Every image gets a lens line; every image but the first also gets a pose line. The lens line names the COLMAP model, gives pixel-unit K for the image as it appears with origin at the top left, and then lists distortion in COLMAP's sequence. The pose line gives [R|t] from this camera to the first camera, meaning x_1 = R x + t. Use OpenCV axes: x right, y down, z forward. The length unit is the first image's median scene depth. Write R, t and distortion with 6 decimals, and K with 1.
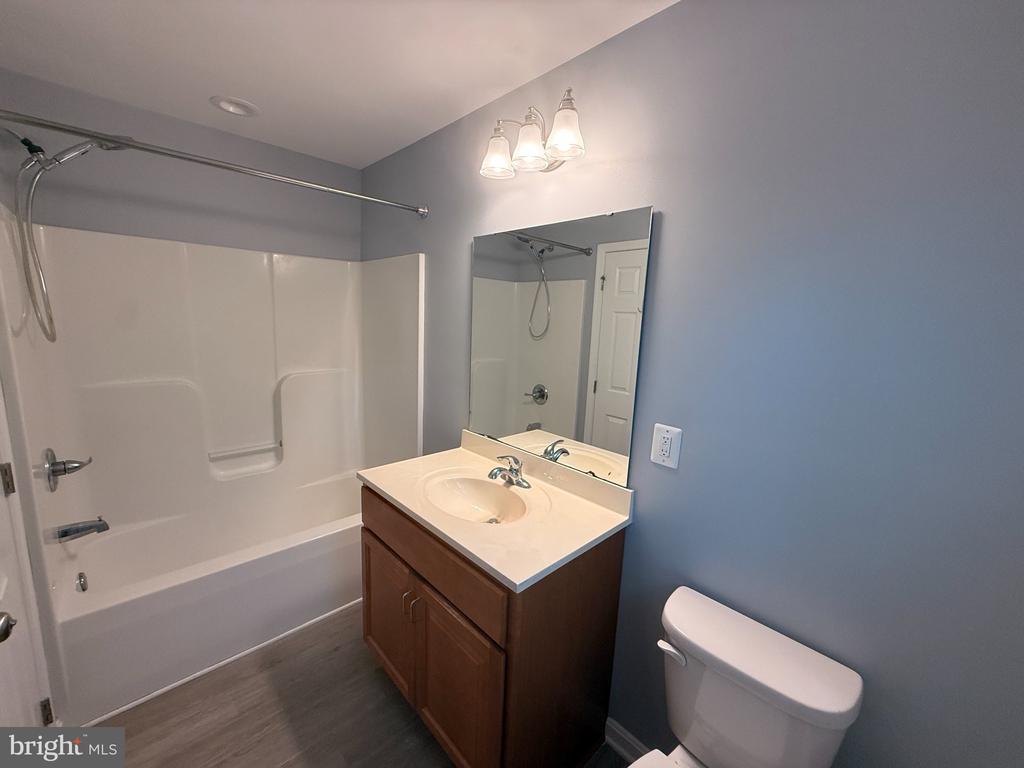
lens RADIAL K [[407.6, 0, 512.0], [0, 407.6, 382.6], [0, 0, 1]] dist [-0.000536, 0.000187]
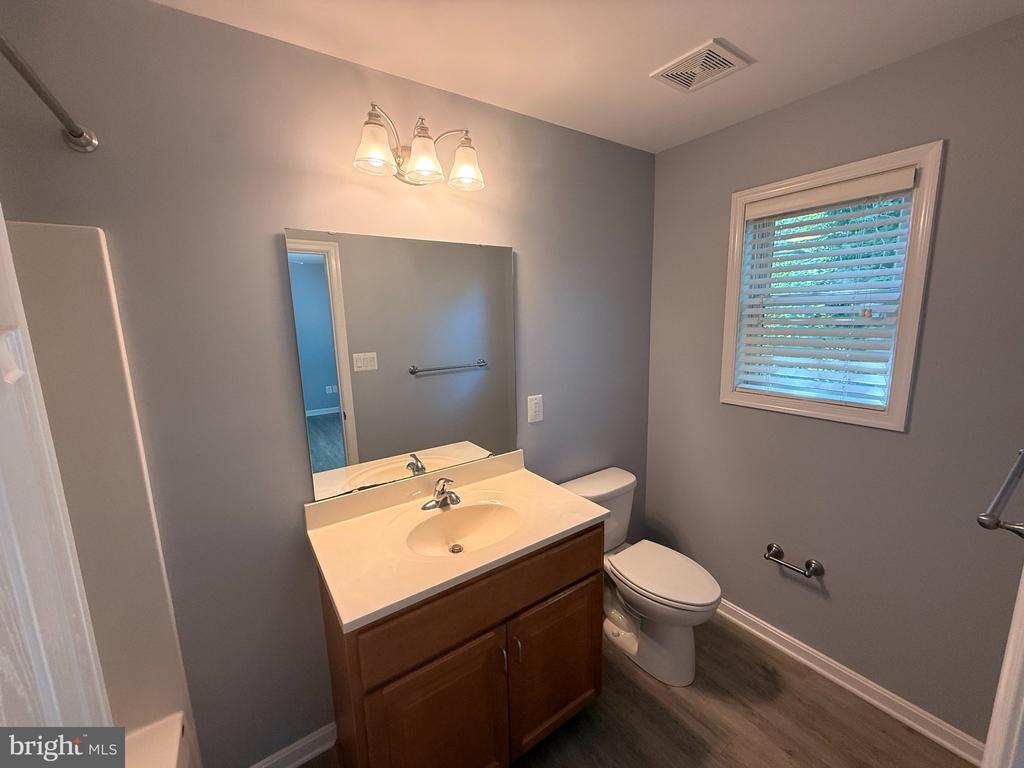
lens RADIAL K [[407.6, 0, 512.0], [0, 407.6, 382.6], [0, 0, 1]] dist [-0.000536, 0.000187]
pose [[0.162145, -0.216798, 0.962657, -0.868737], [0.185599, 0.964855, 0.186032, -0.190921], [-0.969155, 0.148504, 0.196683, 0.624590]]
